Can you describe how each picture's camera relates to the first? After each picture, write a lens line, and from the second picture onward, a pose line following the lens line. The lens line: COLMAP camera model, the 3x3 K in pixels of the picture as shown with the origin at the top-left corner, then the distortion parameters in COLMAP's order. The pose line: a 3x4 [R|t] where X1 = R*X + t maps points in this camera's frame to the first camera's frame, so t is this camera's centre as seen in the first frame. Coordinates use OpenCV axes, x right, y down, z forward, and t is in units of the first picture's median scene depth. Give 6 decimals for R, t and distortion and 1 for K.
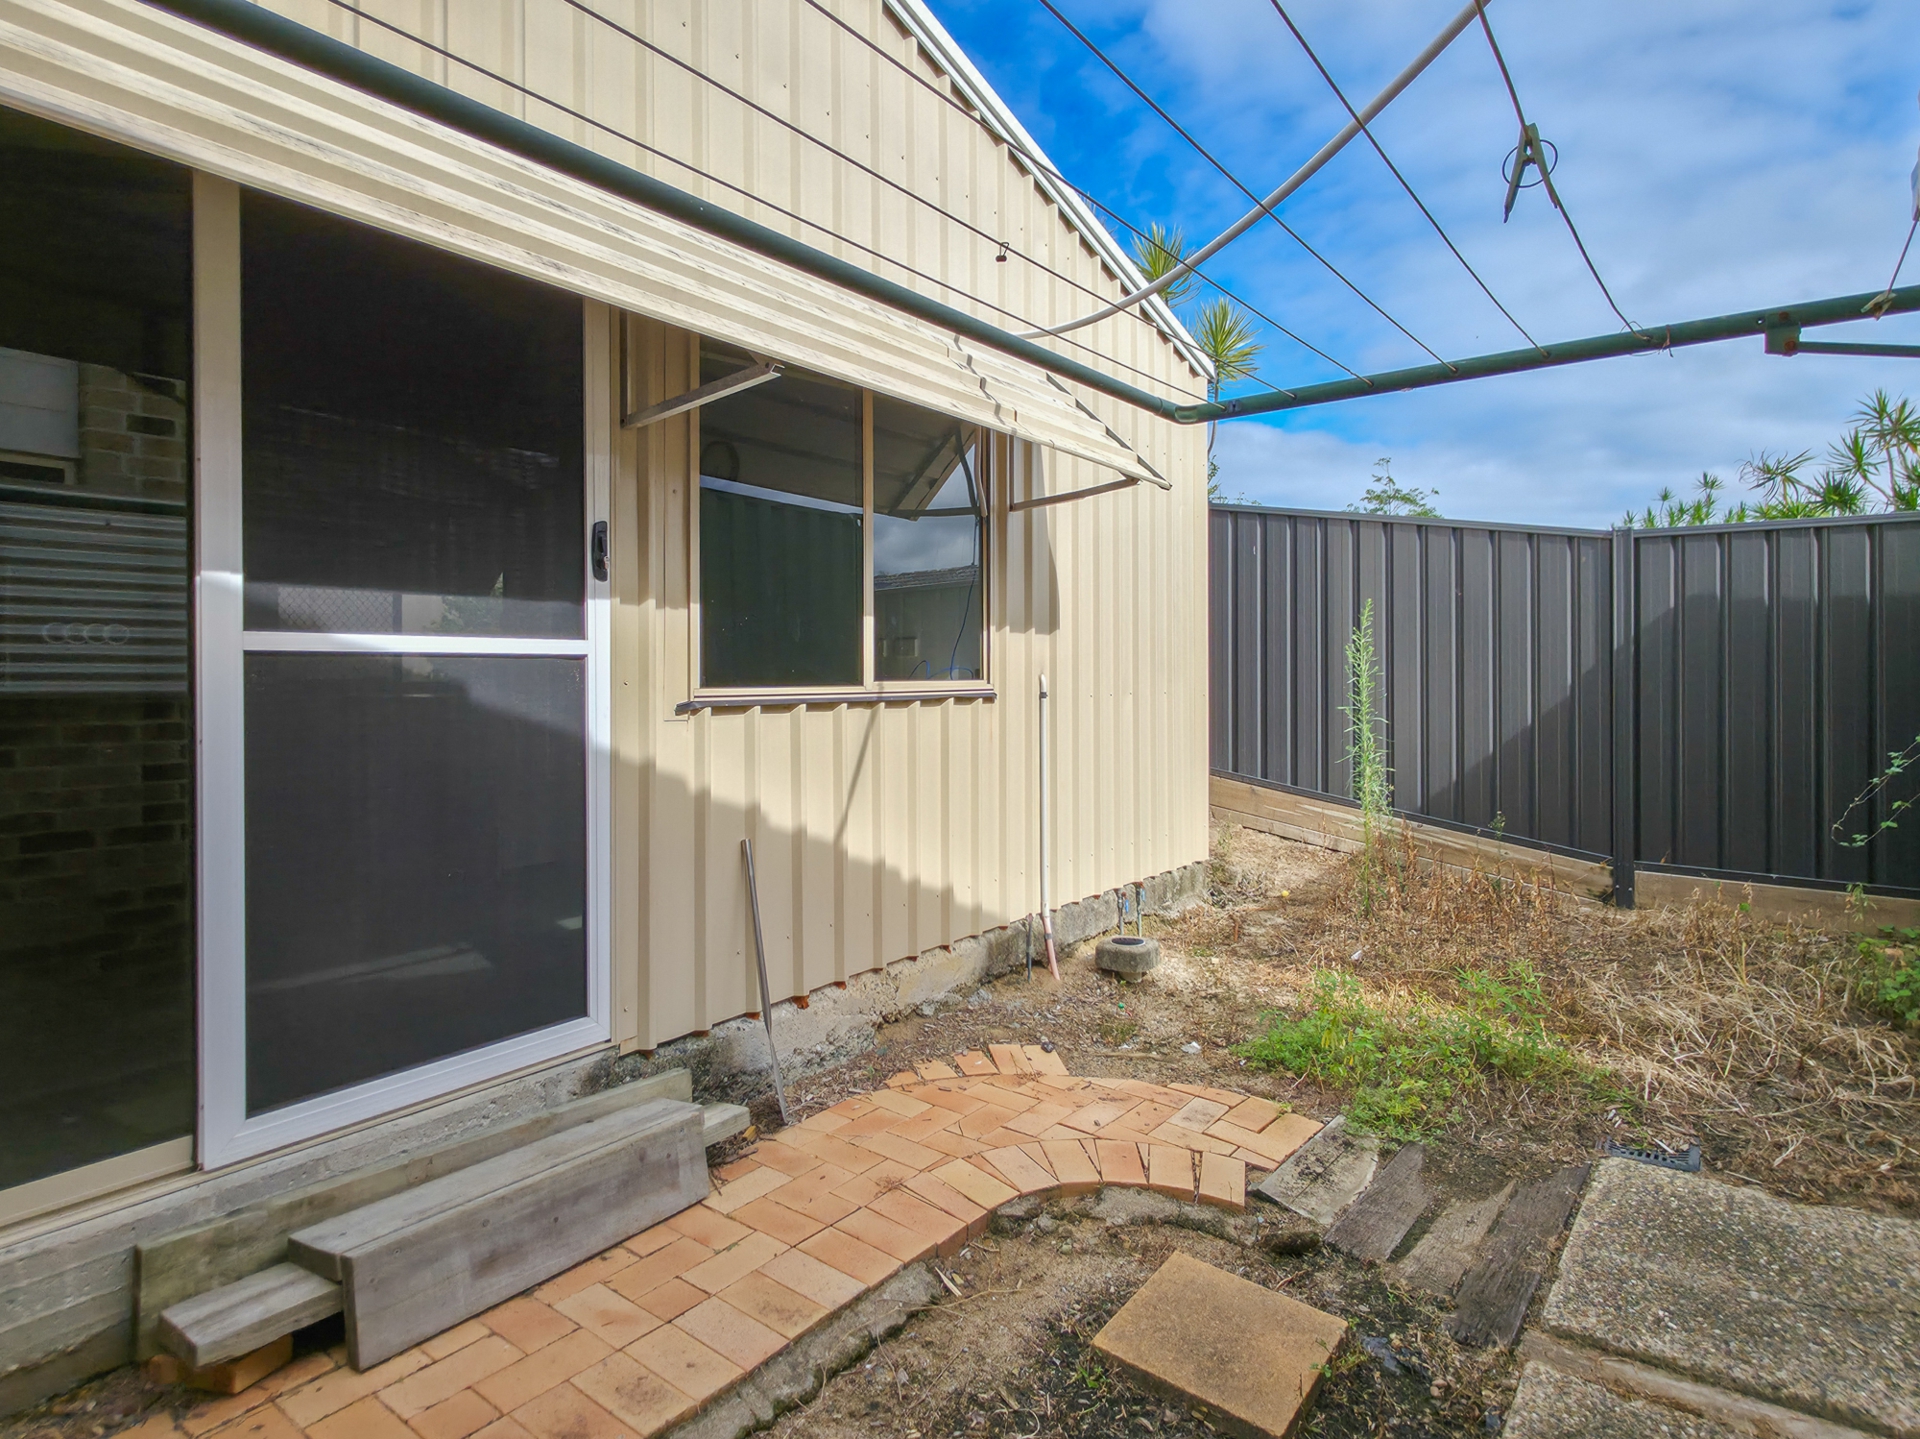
lens RADIAL K [[1022.2, 0, 946.5], [0, 1022.2, 702.0], [0, 0, 1]] dist [-0.003477, -0.001272]
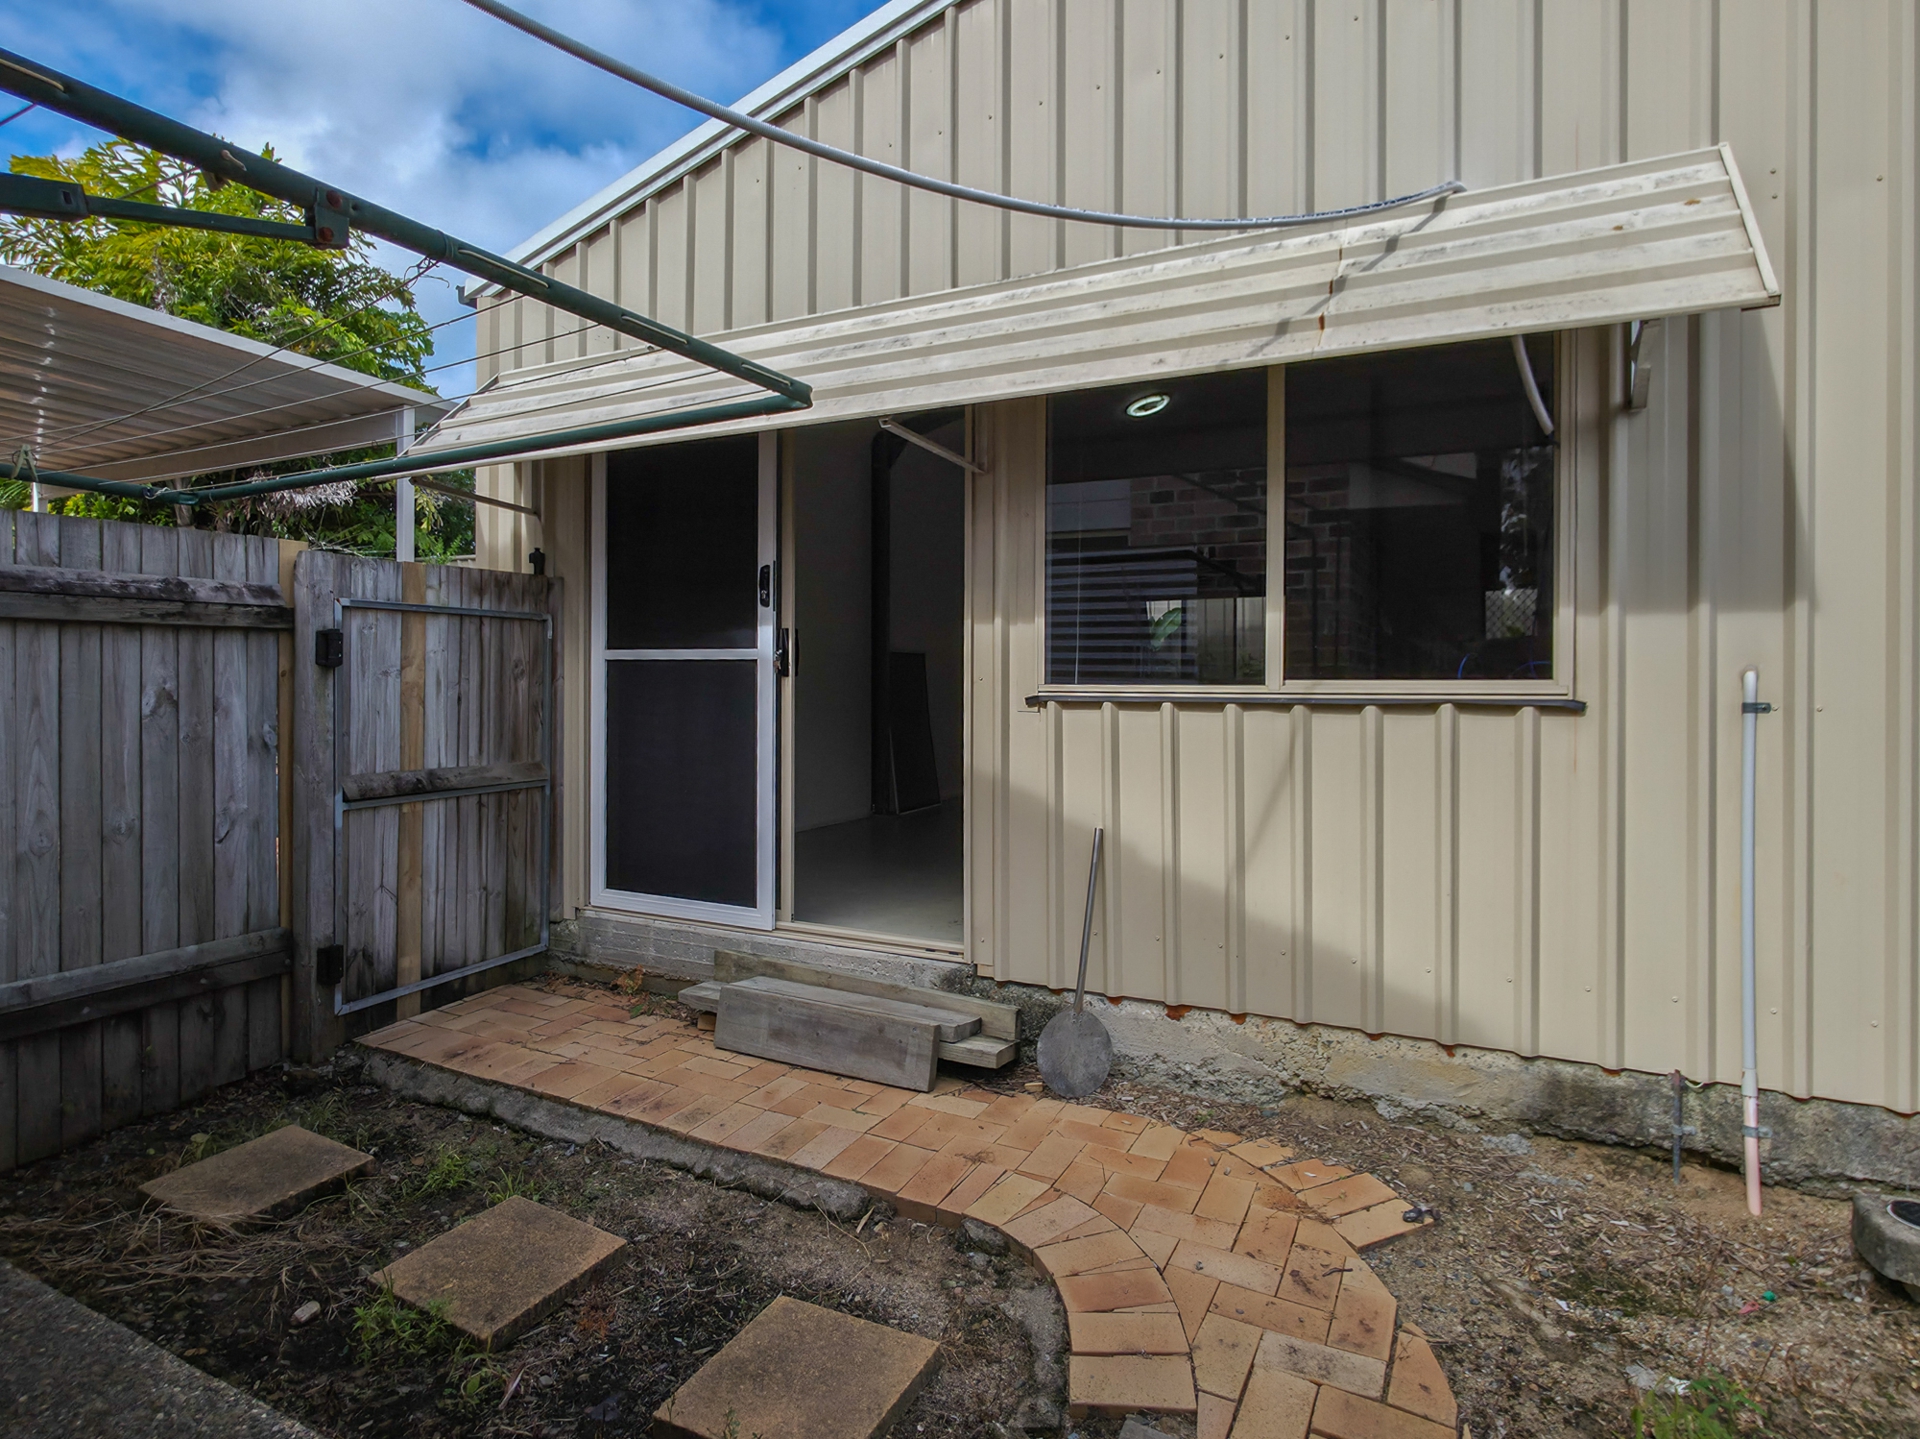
lens RADIAL K [[1022.2, 0, 942.2], [0, 1022.2, 703.9], [0, 0, 1]] dist [-0.003477, -0.001272]
pose [[0.191689, 0.028593, -0.981039, 0.835474], [-0.026397, 0.999364, 0.023969, -0.015891], [0.981101, 0.021302, 0.192322, 0.656158]]
